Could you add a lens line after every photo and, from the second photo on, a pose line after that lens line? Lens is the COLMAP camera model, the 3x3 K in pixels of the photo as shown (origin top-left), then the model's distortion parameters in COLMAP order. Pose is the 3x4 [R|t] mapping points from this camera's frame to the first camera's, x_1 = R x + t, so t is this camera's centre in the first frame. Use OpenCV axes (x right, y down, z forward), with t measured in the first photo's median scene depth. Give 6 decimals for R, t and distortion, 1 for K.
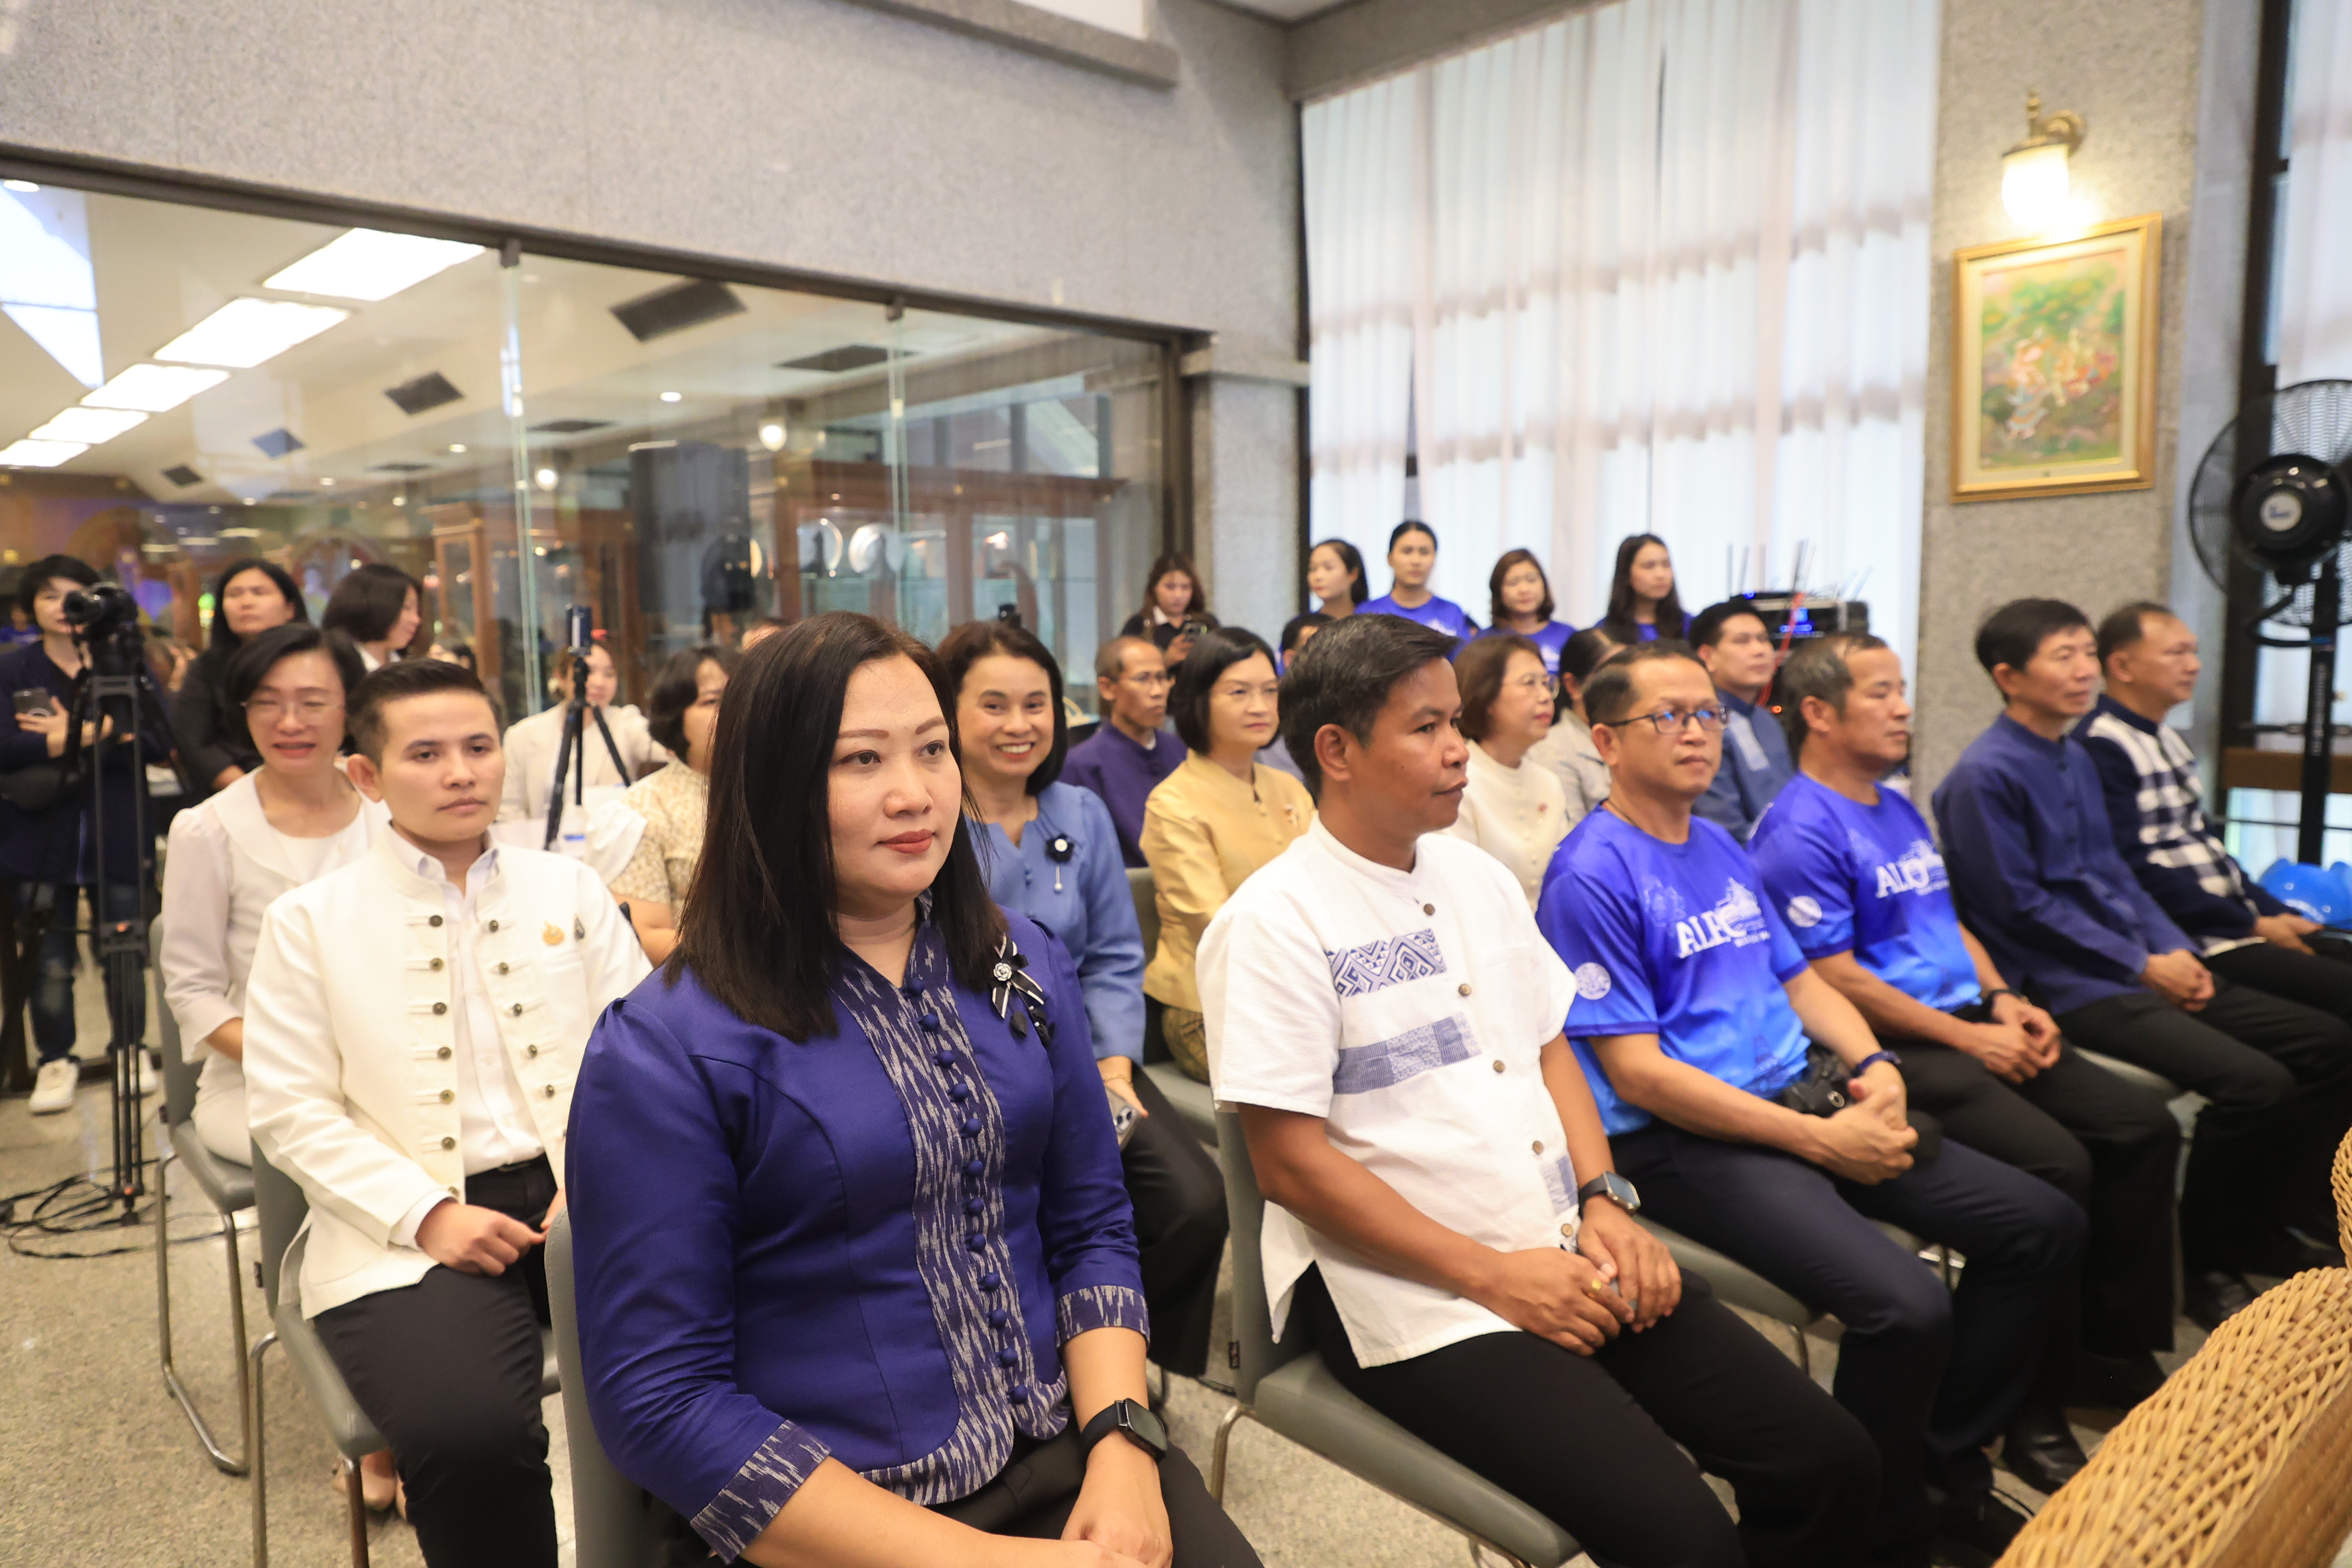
lens RADIAL K [[1622.7, 0, 1176.0], [0, 1622.7, 784.0], [0, 0, 1]] dist [0.008455, 0.005018]
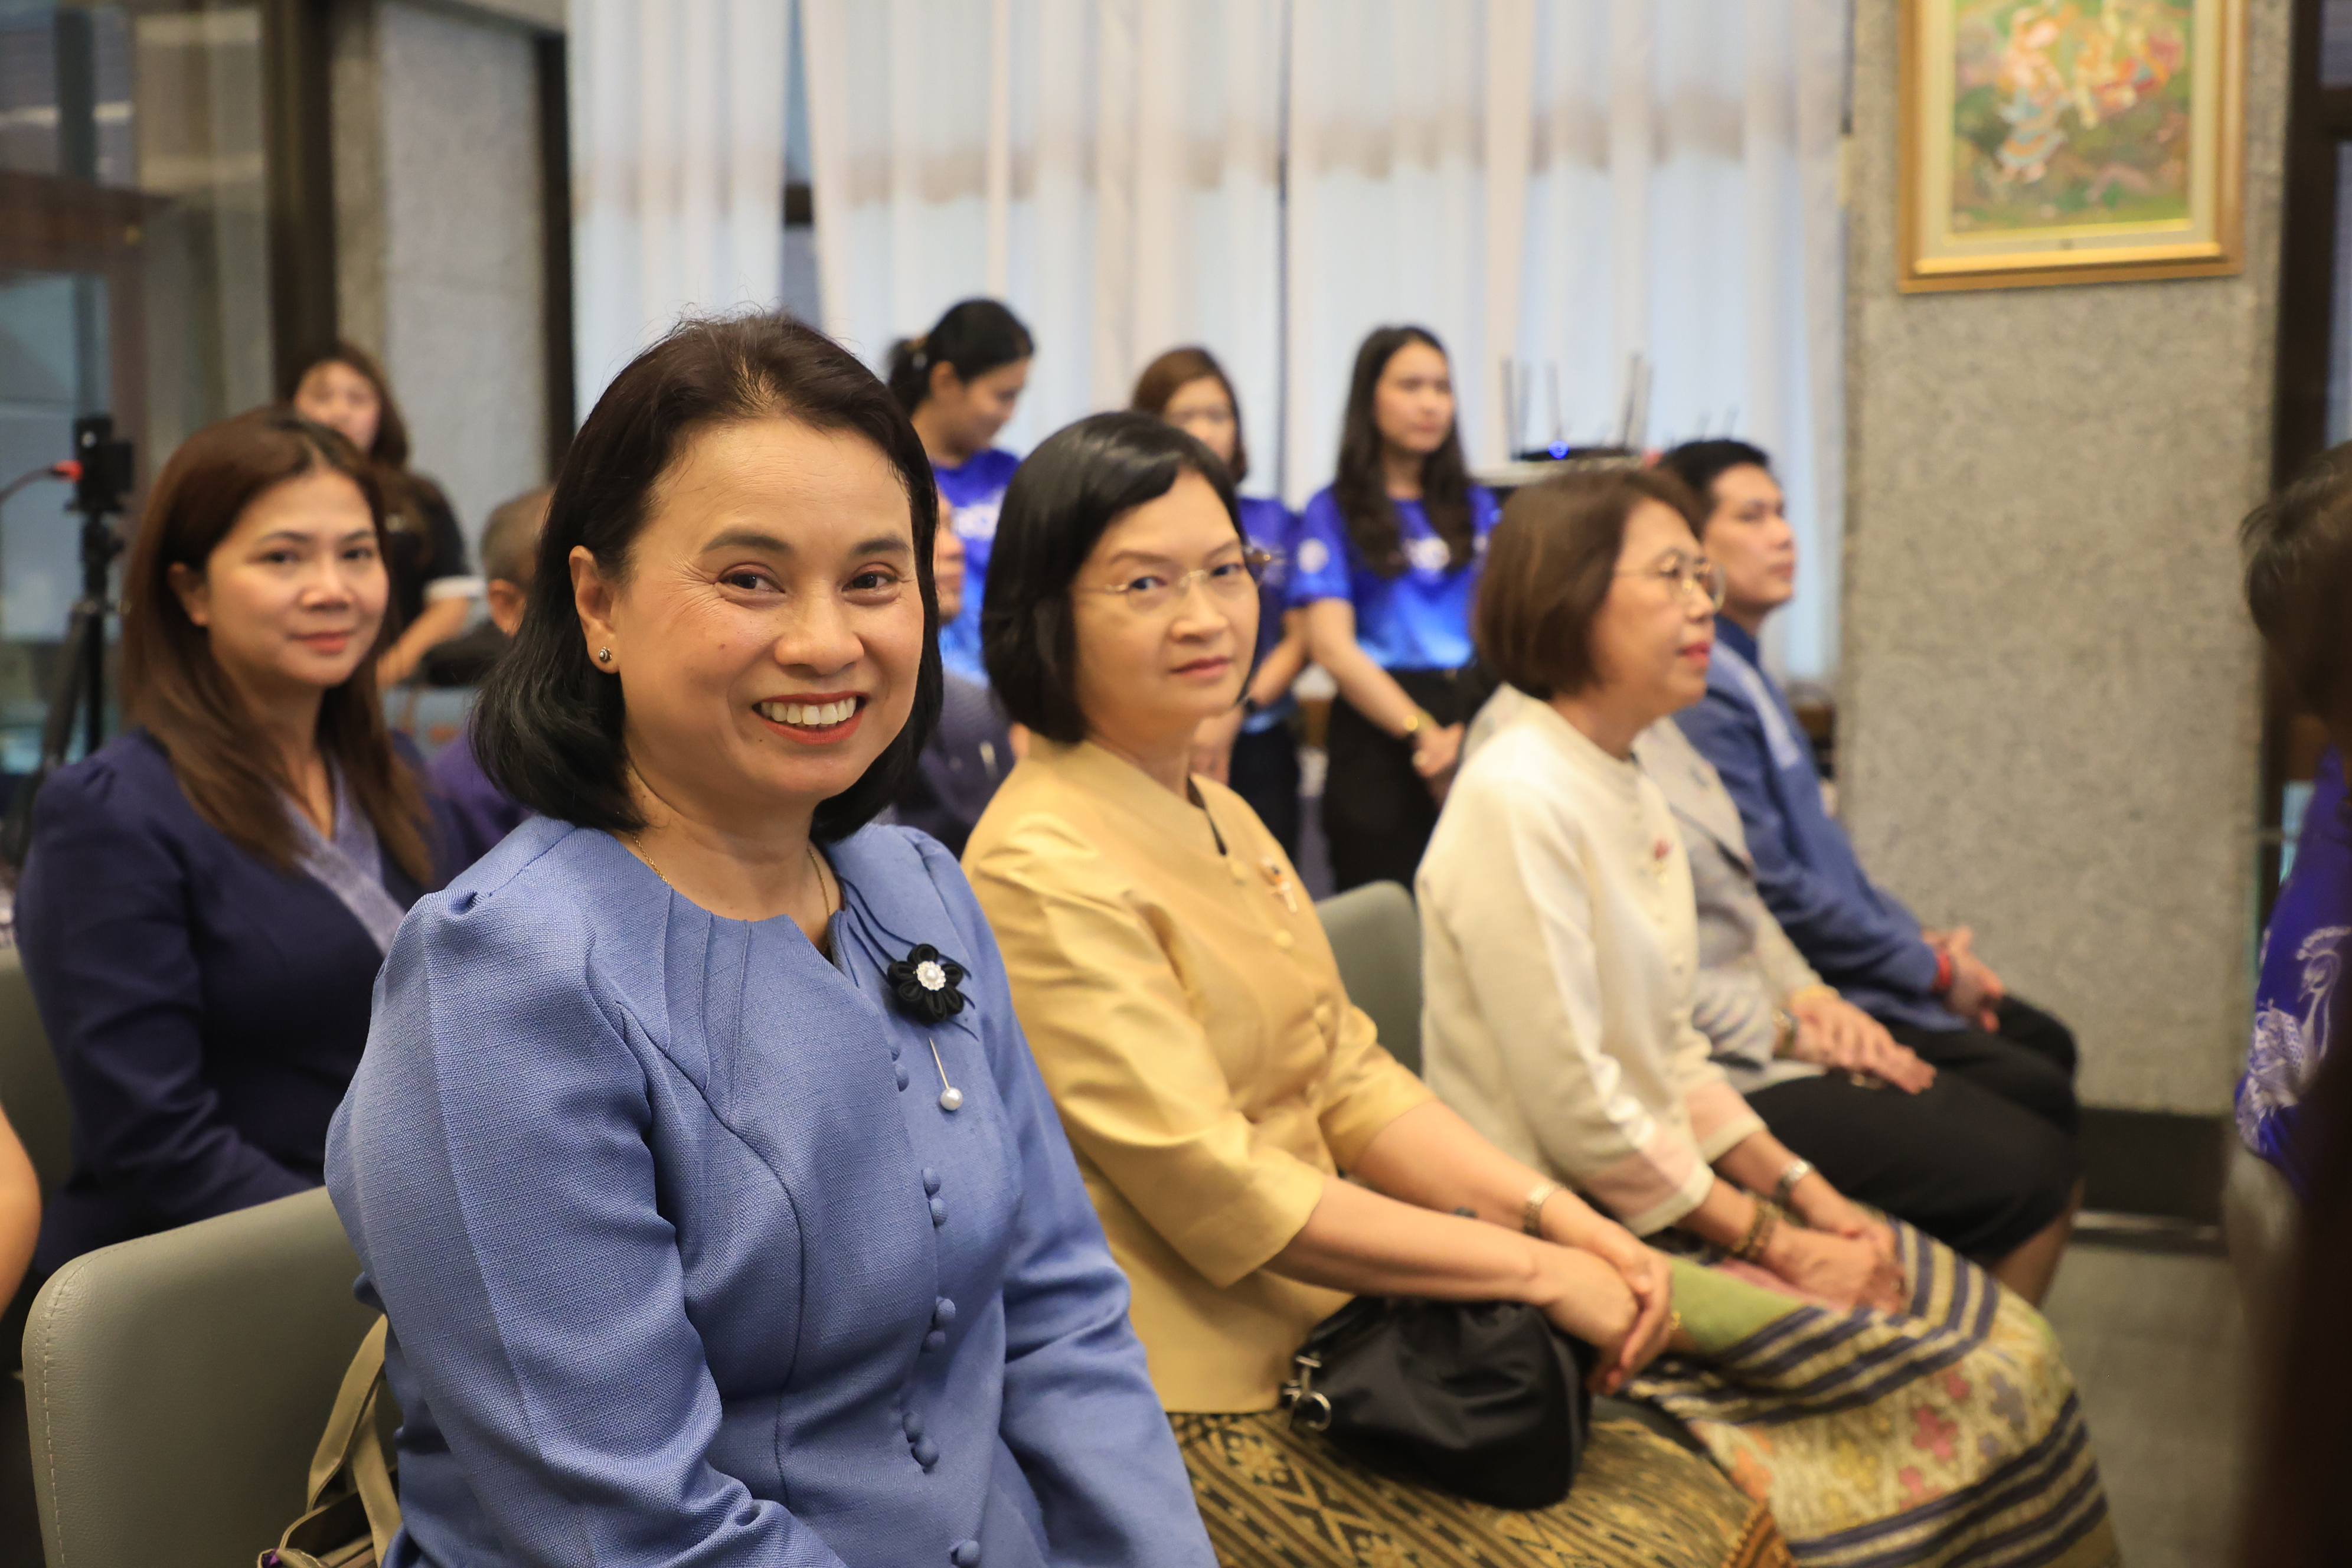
lens RADIAL K [[2695.5, 0, 1207.1], [0, 2695.5, 771.7], [0, 0, 1]] dist [0.029802, 0.030390]
pose [[0.905930, -0.023183, 0.422793, -0.167731], [0.033435, 0.999299, -0.016847, 0.001545], [-0.422106, 0.029399, 0.906070, 0.301342]]
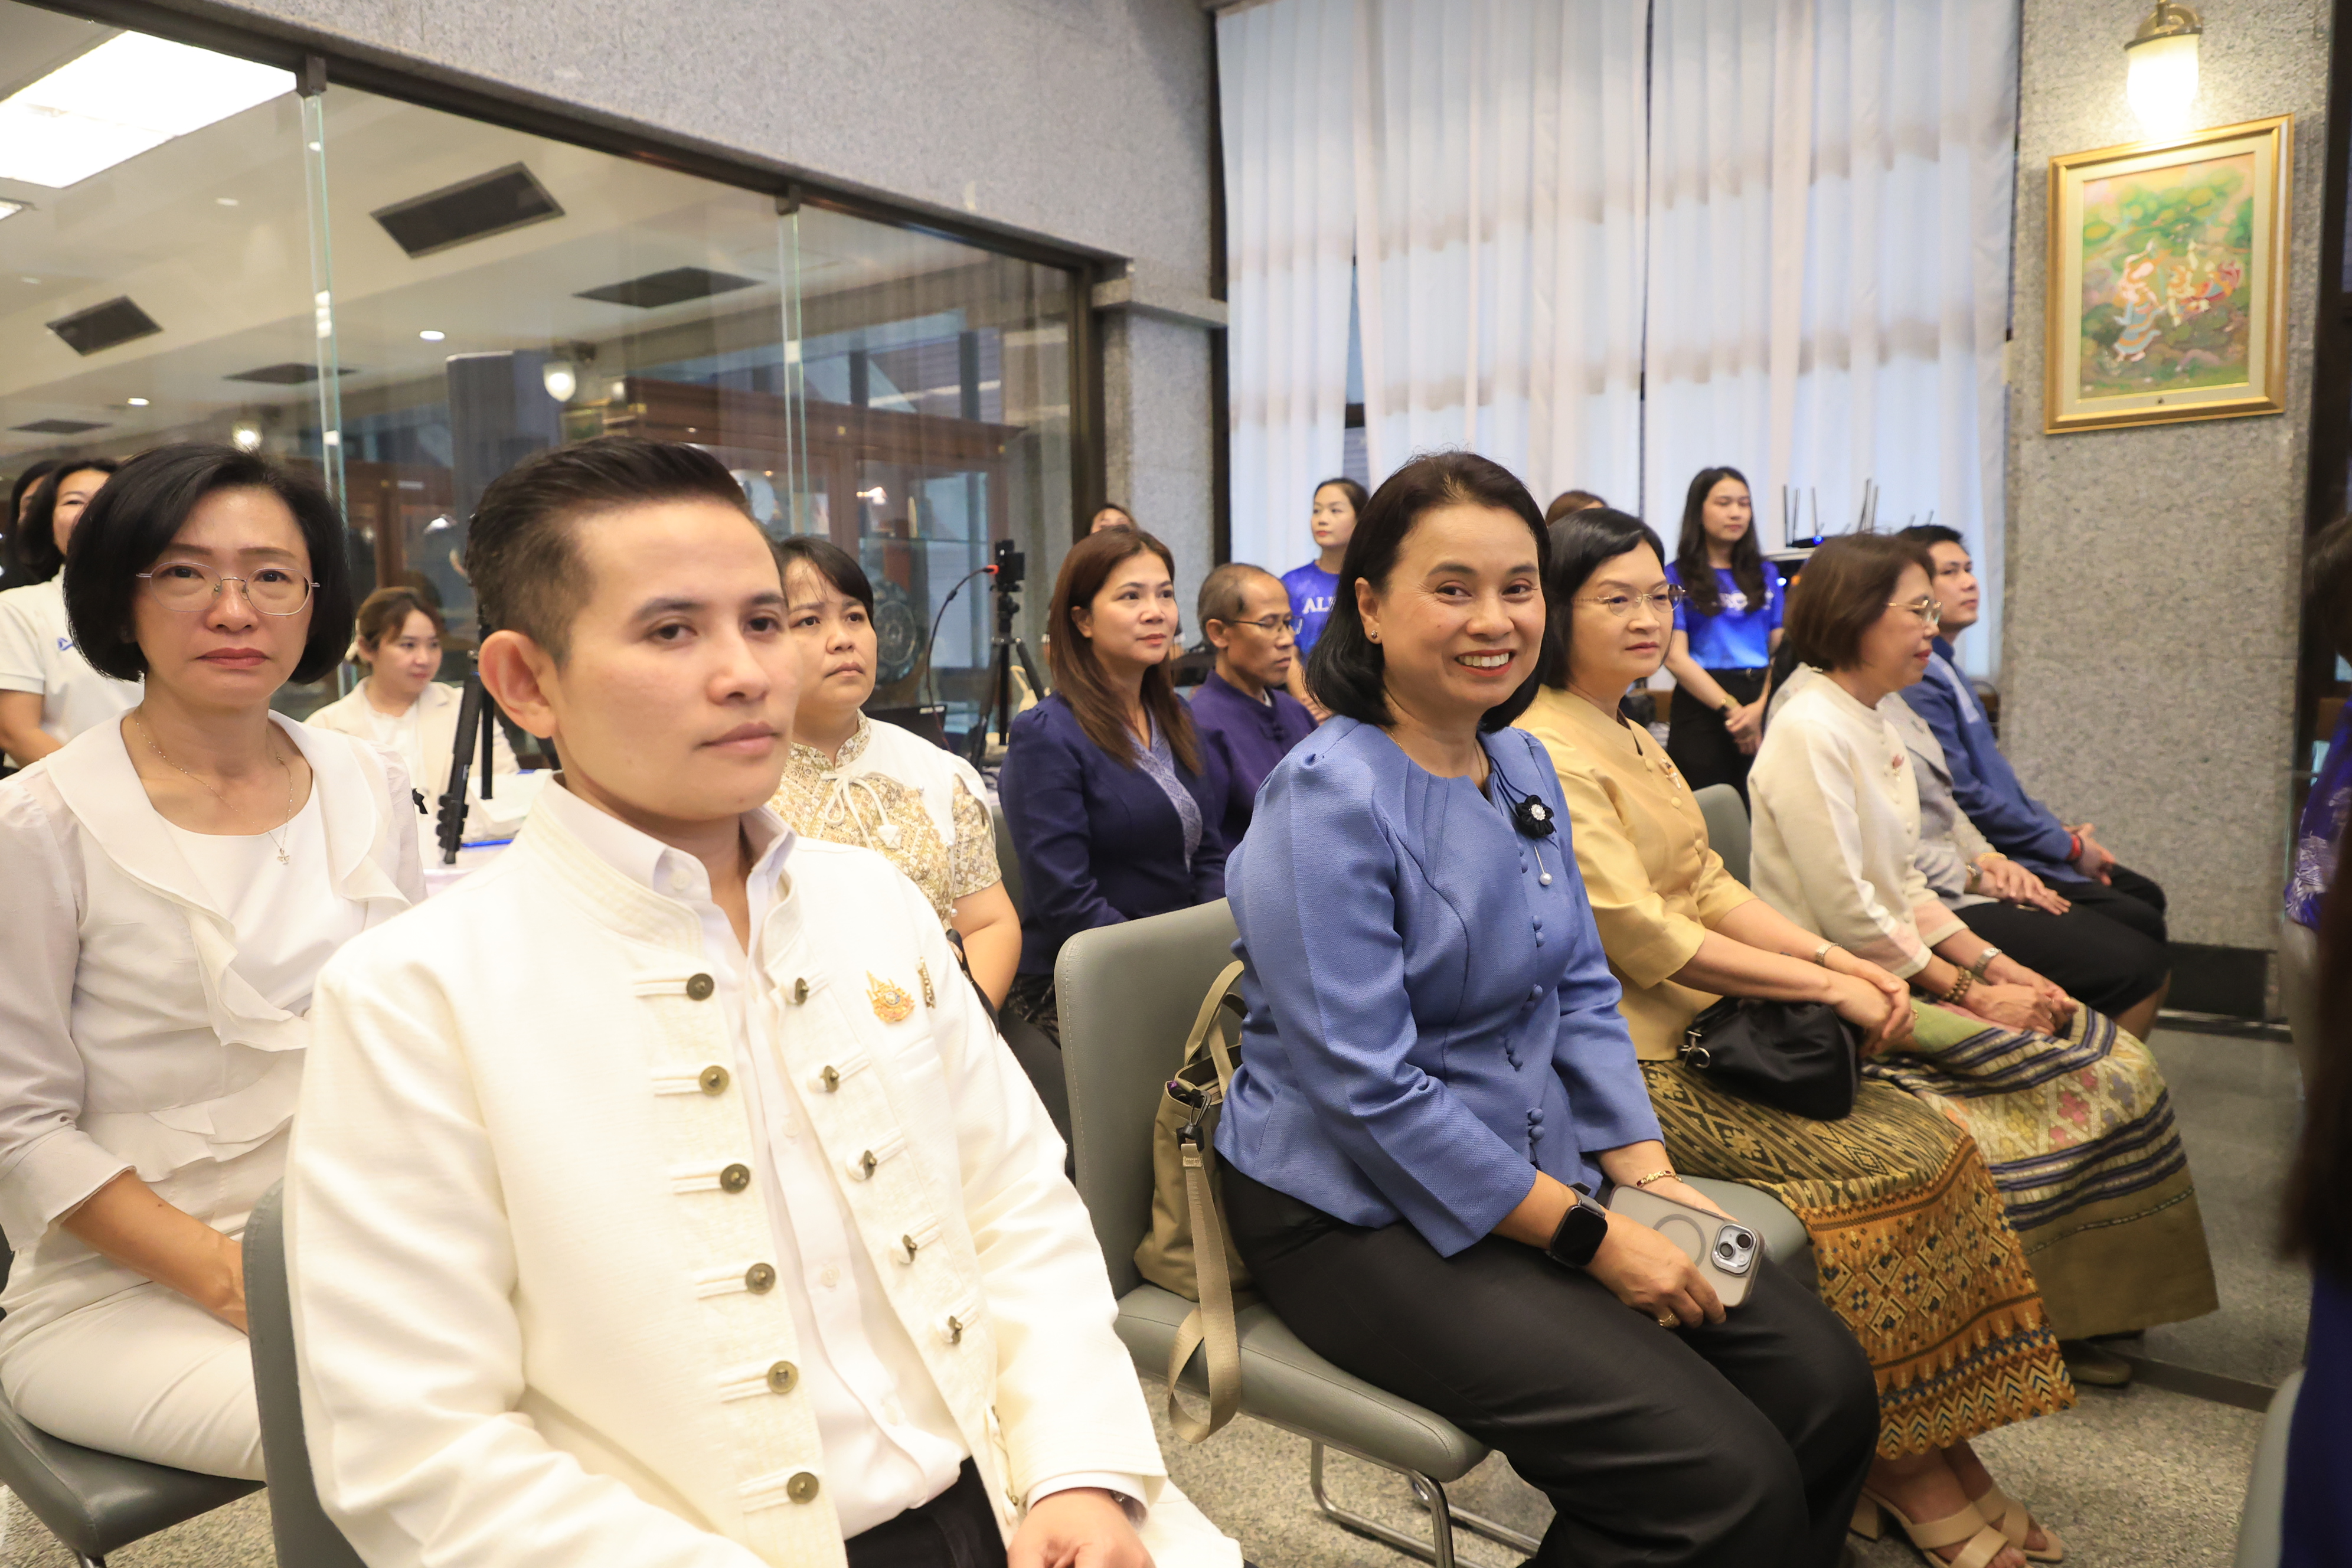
lens RADIAL K [[1578.8, 0, 1173.7], [0, 1578.8, 771.2], [0, 0, 1]] dist [0.001466, -0.000101]
pose [[0.981303, -0.022166, 0.191187, -0.206911], [0.024829, 0.999625, -0.011542, 0.015765], [-0.190860, 0.016073, 0.981486, 0.268512]]
